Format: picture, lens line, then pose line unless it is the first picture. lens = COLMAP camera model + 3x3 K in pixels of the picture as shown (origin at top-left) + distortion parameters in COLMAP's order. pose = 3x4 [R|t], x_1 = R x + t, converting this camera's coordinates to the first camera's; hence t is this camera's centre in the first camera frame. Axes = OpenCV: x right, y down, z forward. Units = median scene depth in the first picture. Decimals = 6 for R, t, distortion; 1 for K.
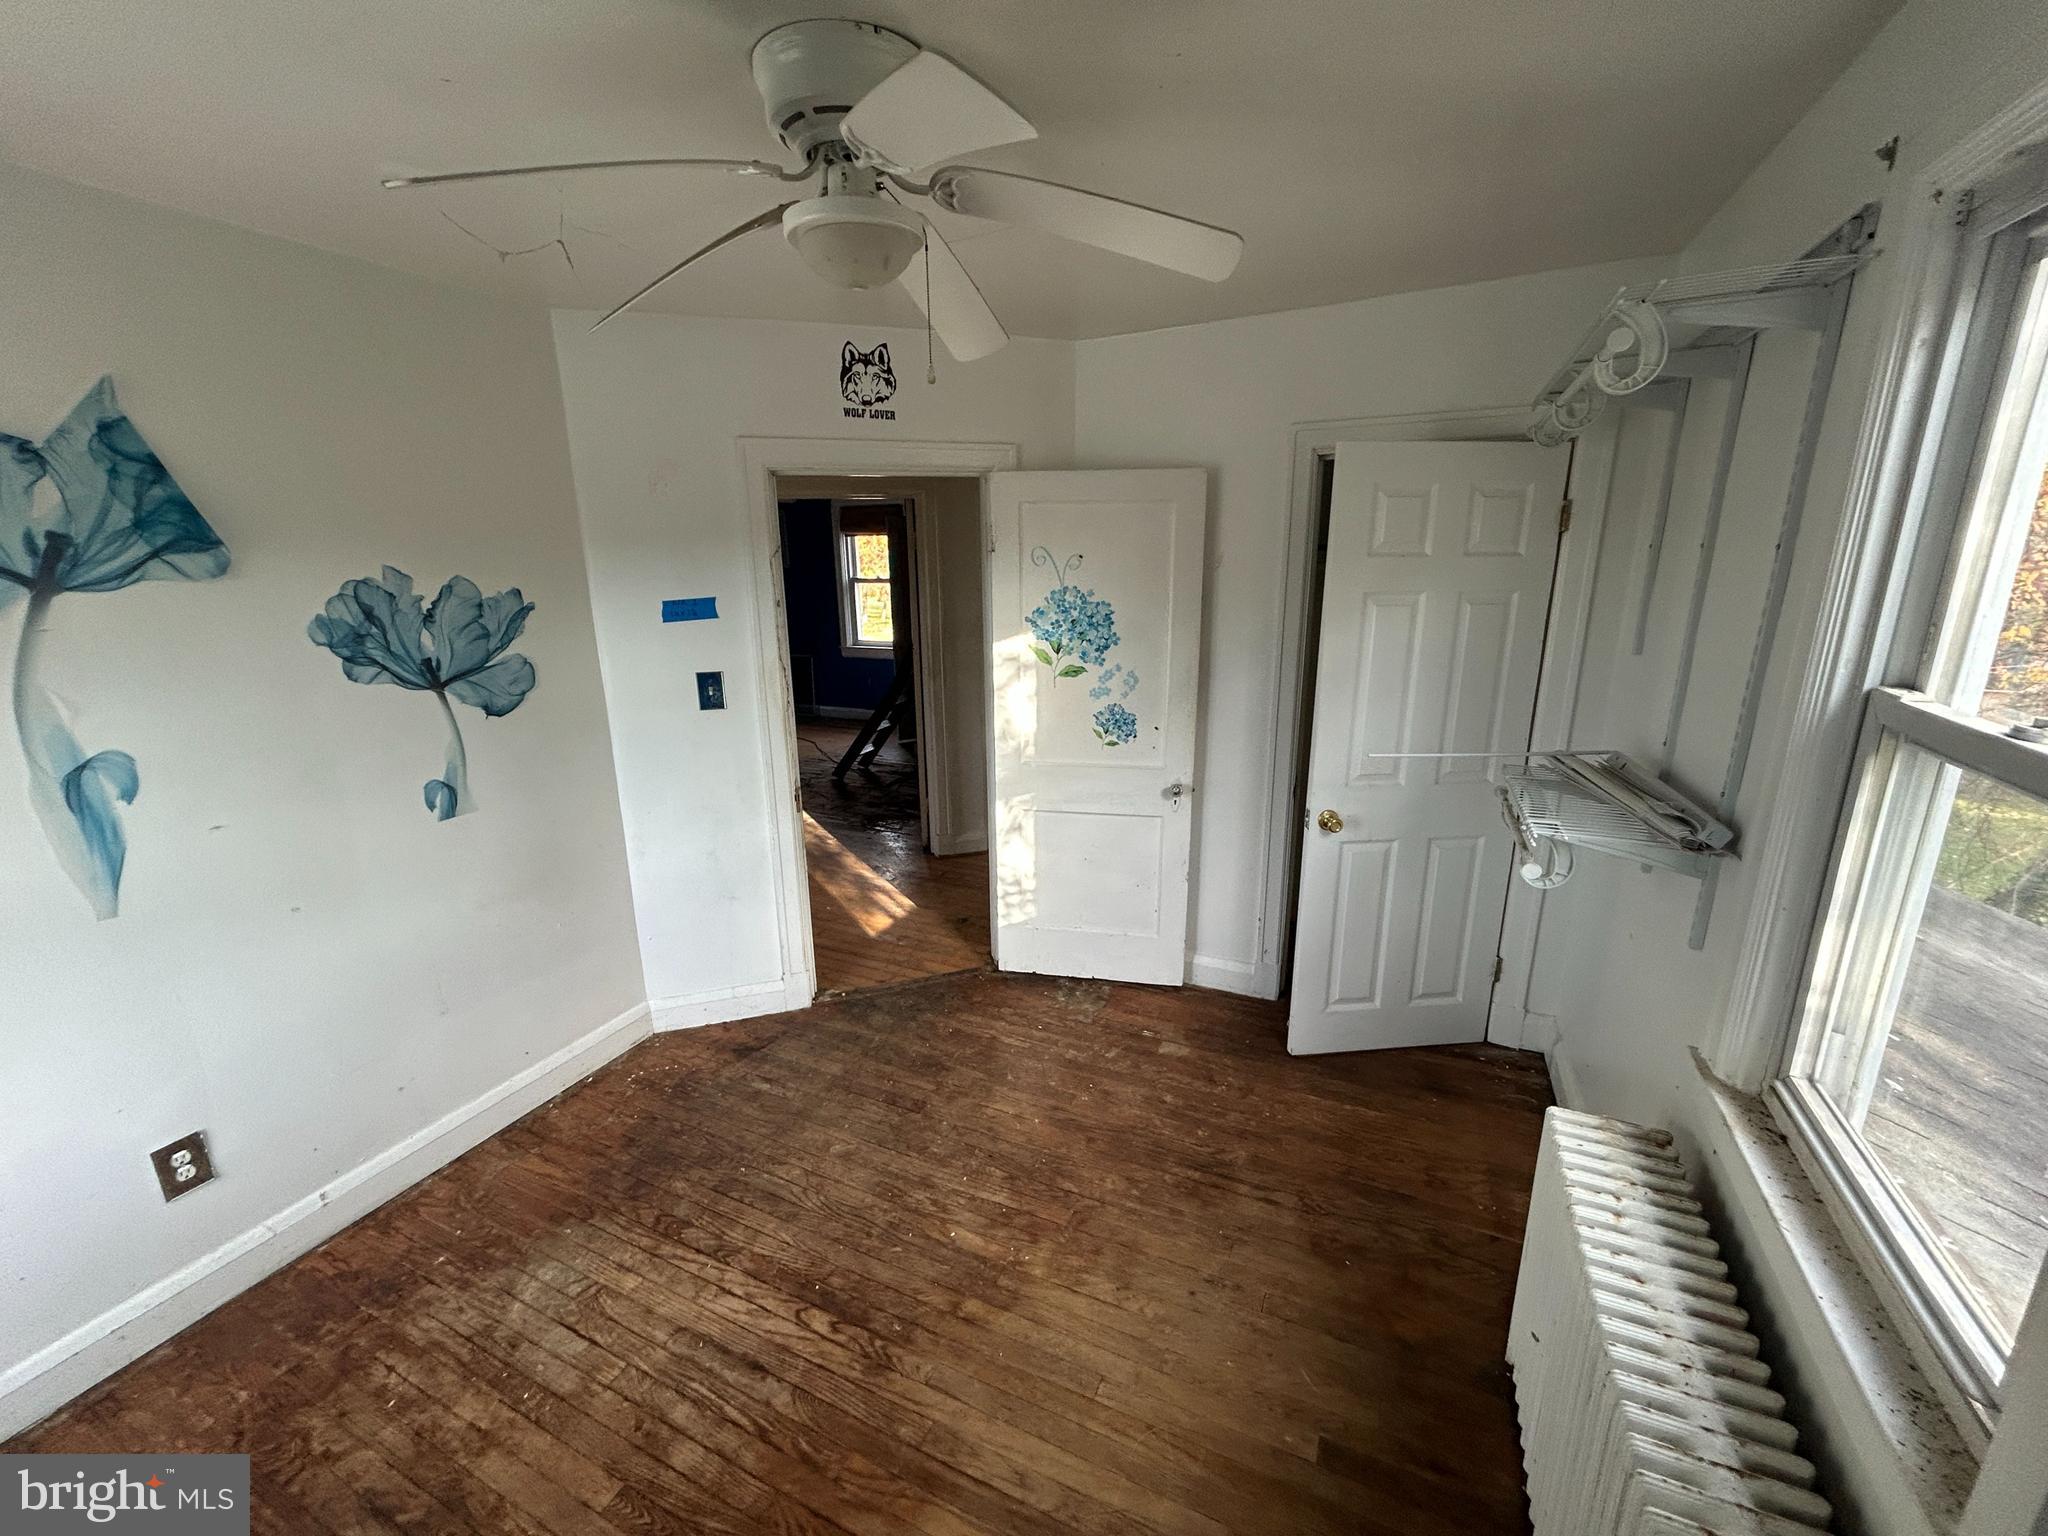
lens RADIAL K [[834.8, 0, 1024.0], [0, 834.8, 768.0], [0, 0, 1]] dist [-0.002210, -0.000121]
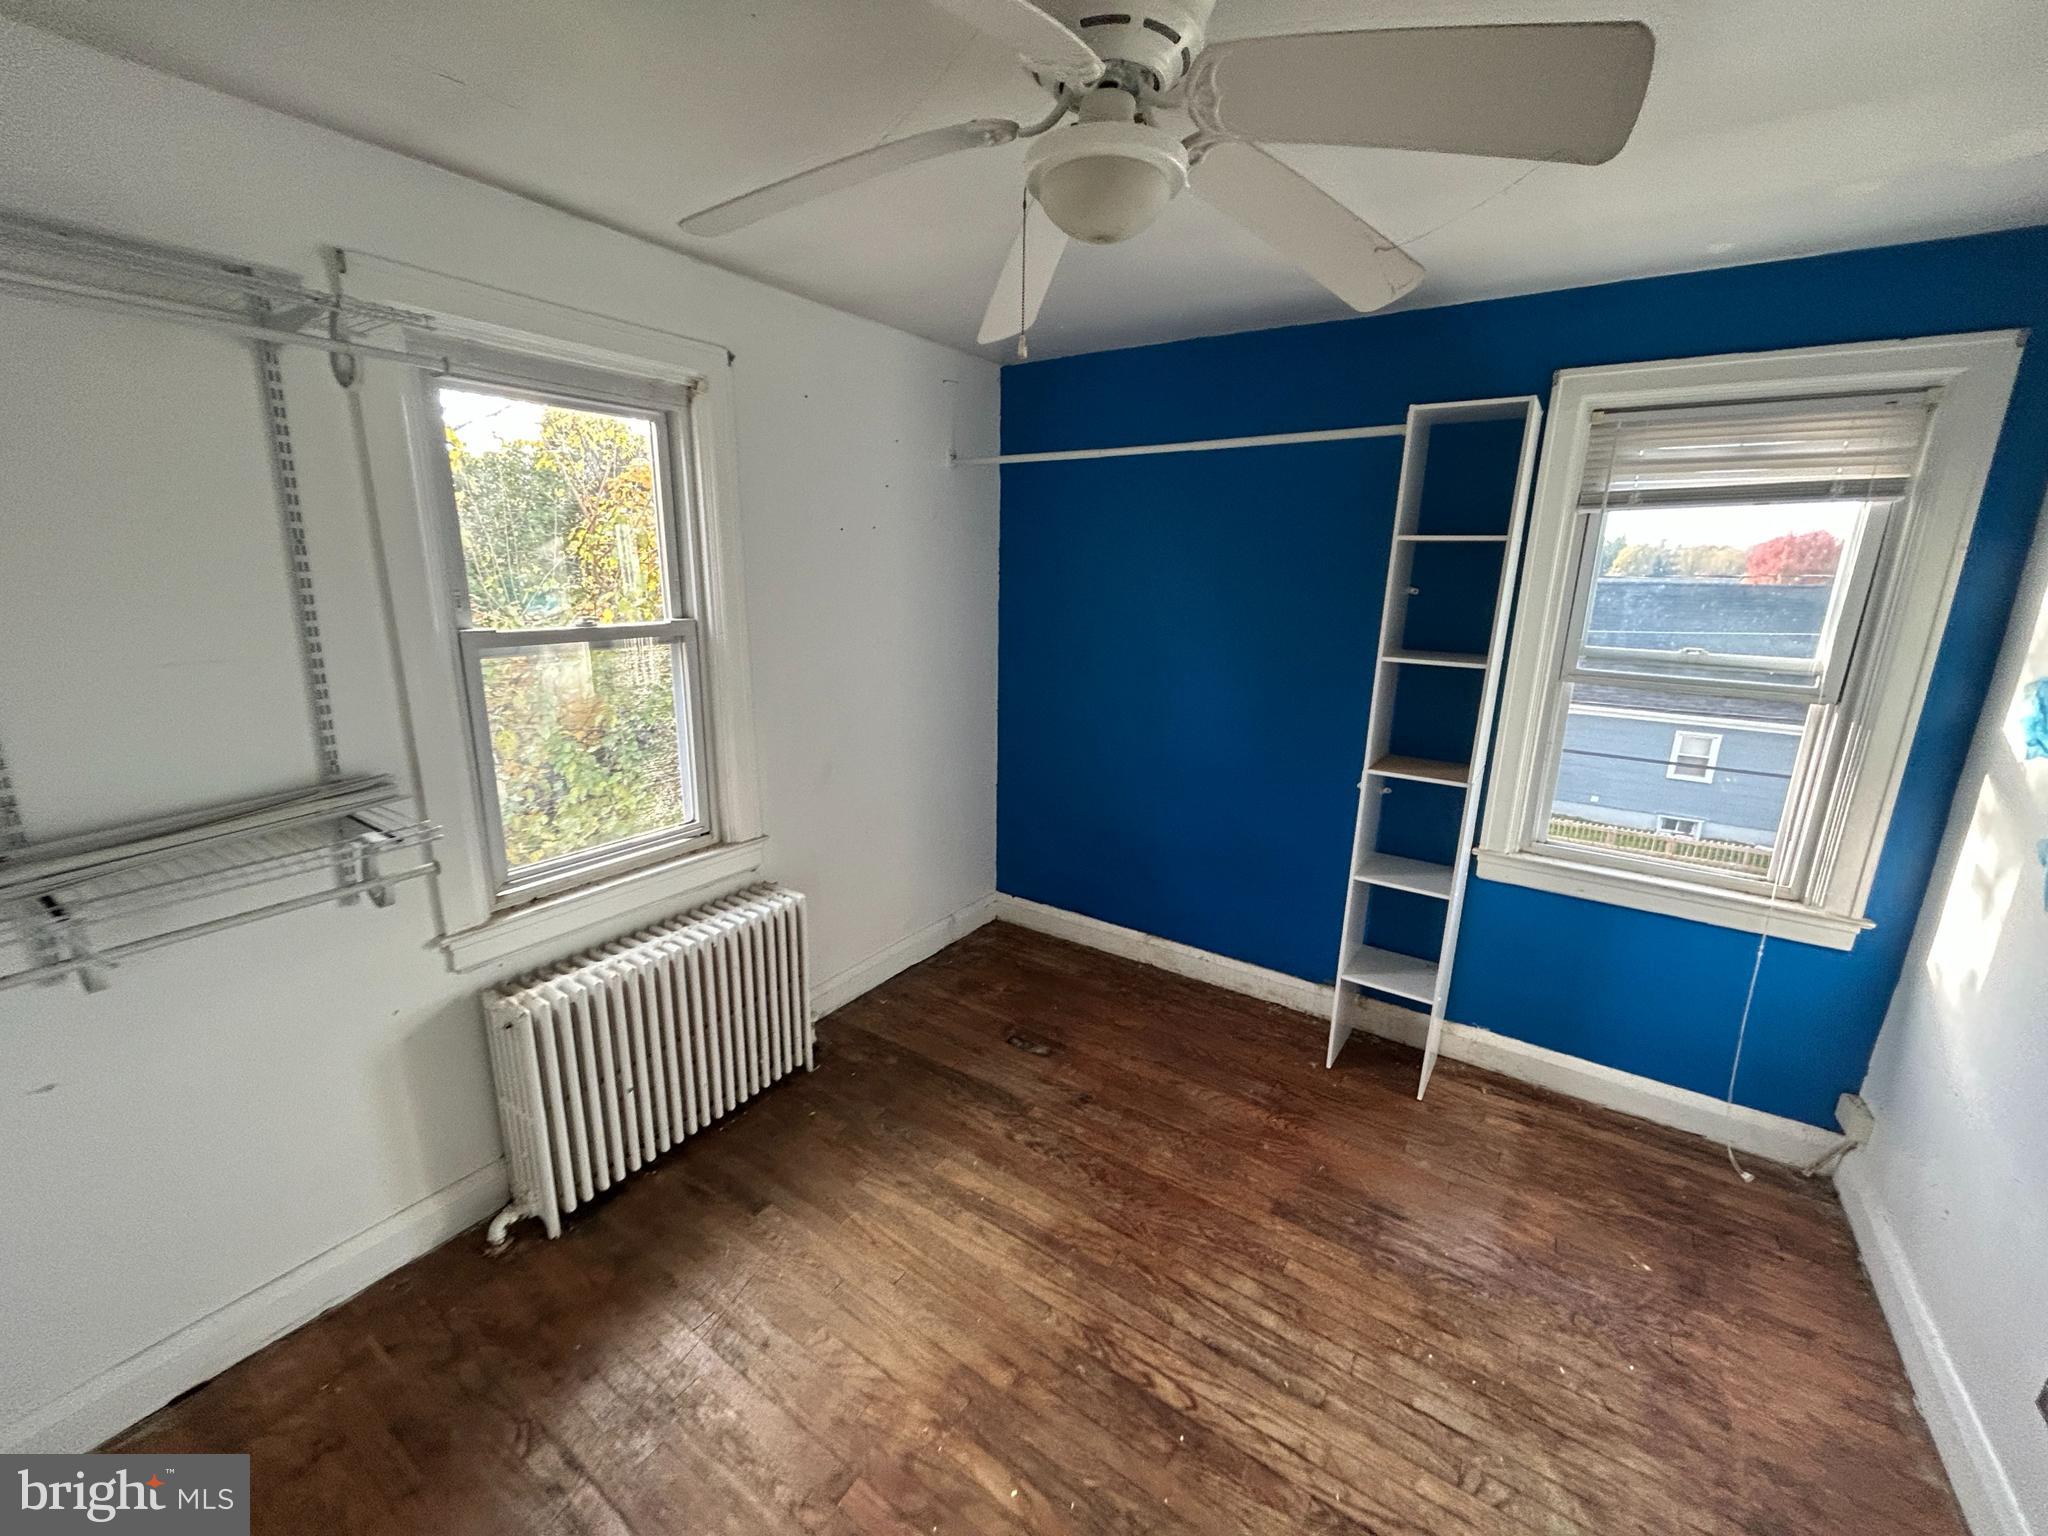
lens RADIAL K [[834.8, 0, 1024.0], [0, 834.8, 768.0], [0, 0, 1]] dist [-0.002210, -0.000121]
pose [[-0.989847, -0.039687, 0.136481, -0.191352], [0.031573, 0.874841, 0.483380, -0.386786], [-0.138583, 0.482782, -0.864706, 1.509682]]
